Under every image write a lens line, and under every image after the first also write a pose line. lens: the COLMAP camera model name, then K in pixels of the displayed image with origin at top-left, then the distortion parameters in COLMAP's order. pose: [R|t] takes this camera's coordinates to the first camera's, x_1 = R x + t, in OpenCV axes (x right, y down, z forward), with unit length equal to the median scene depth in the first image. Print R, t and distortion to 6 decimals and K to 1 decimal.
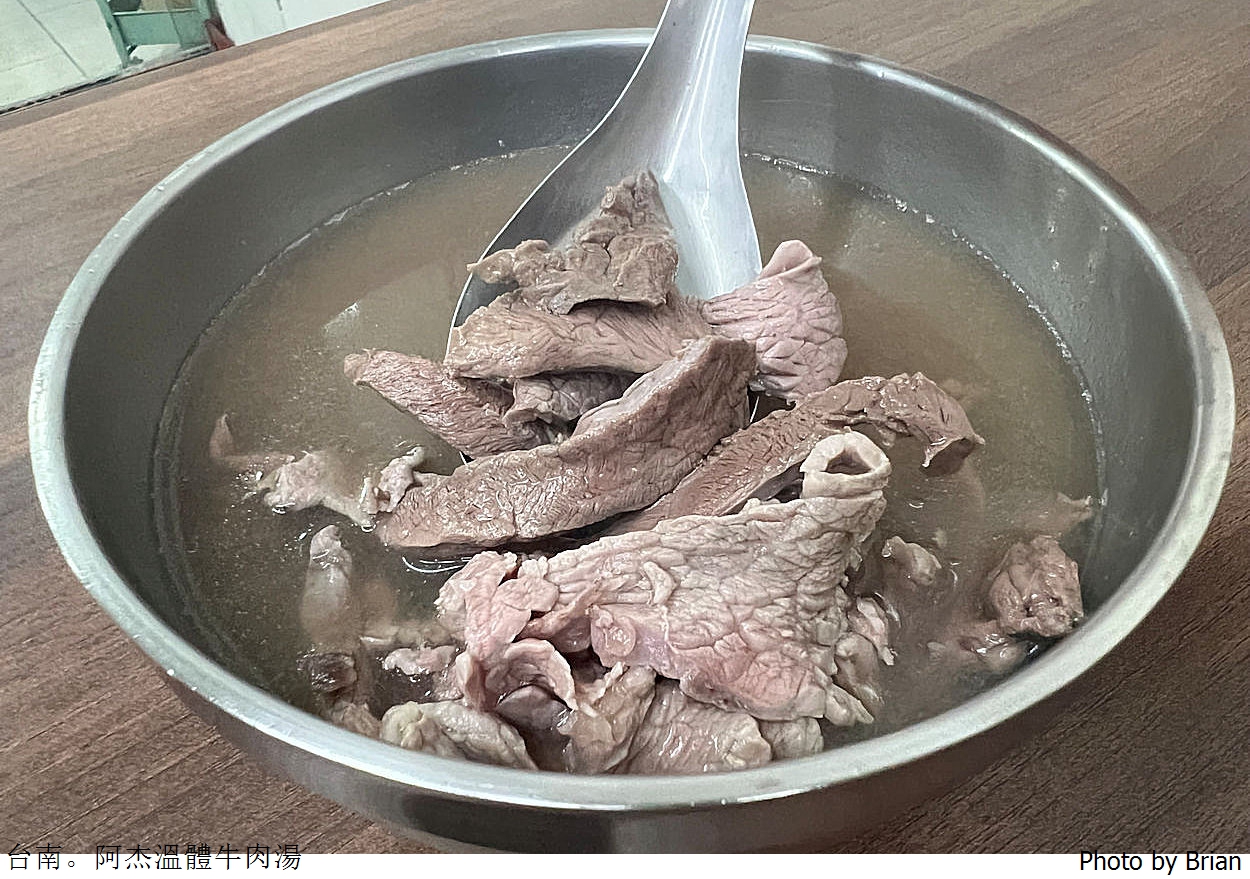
lens RADIAL K [[1044.7, 0, 625.0], [0, 1044.7, 439.5], [0, 0, 1]] dist [-0.004523, 0.002387]
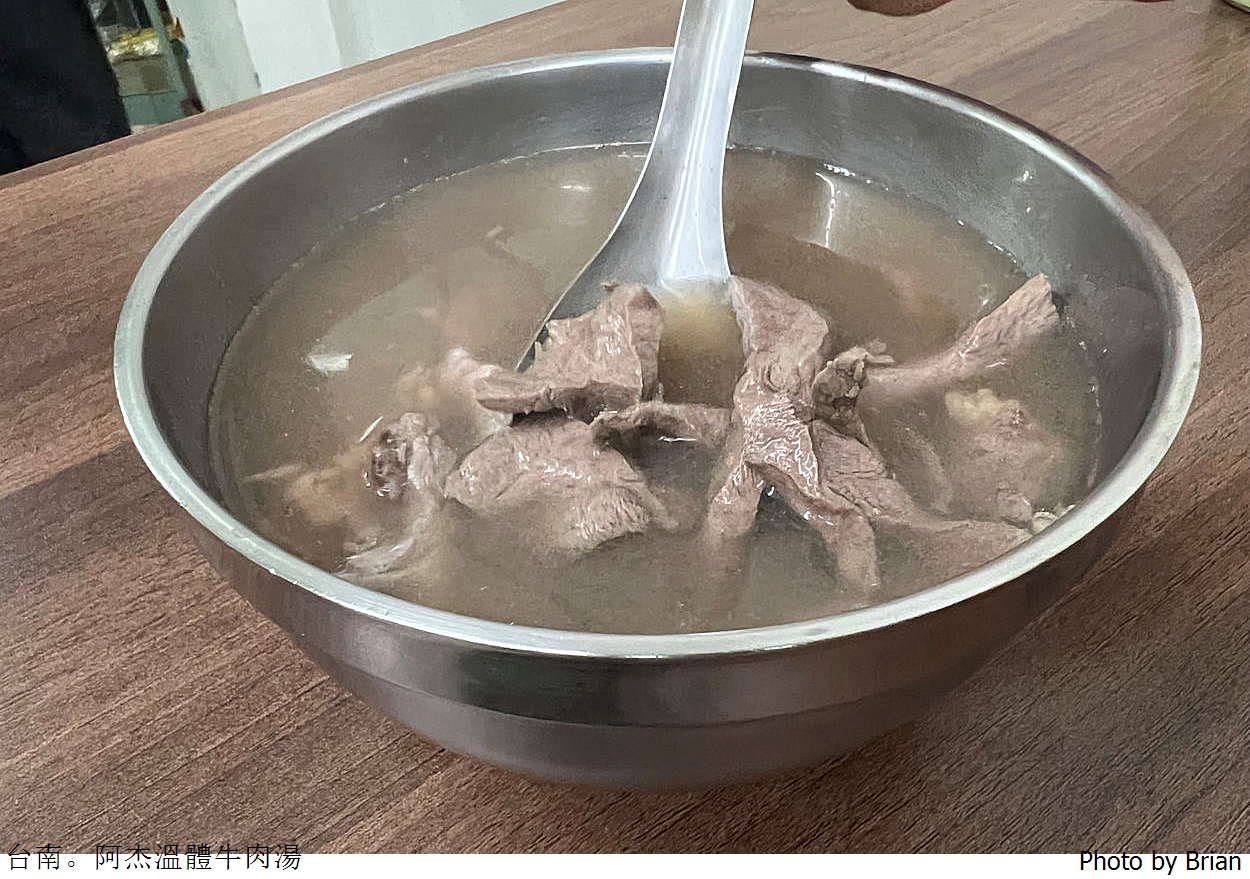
lens RADIAL K [[1044.7, 0, 625.0], [0, 1044.7, 439.5], [0, 0, 1]] dist [-0.004523, 0.002387]
pose [[0.999106, -0.035435, 0.023038, -0.043328], [0.036833, 0.997308, -0.063405, 0.089237], [-0.020729, 0.064196, 0.997722, -0.066800]]
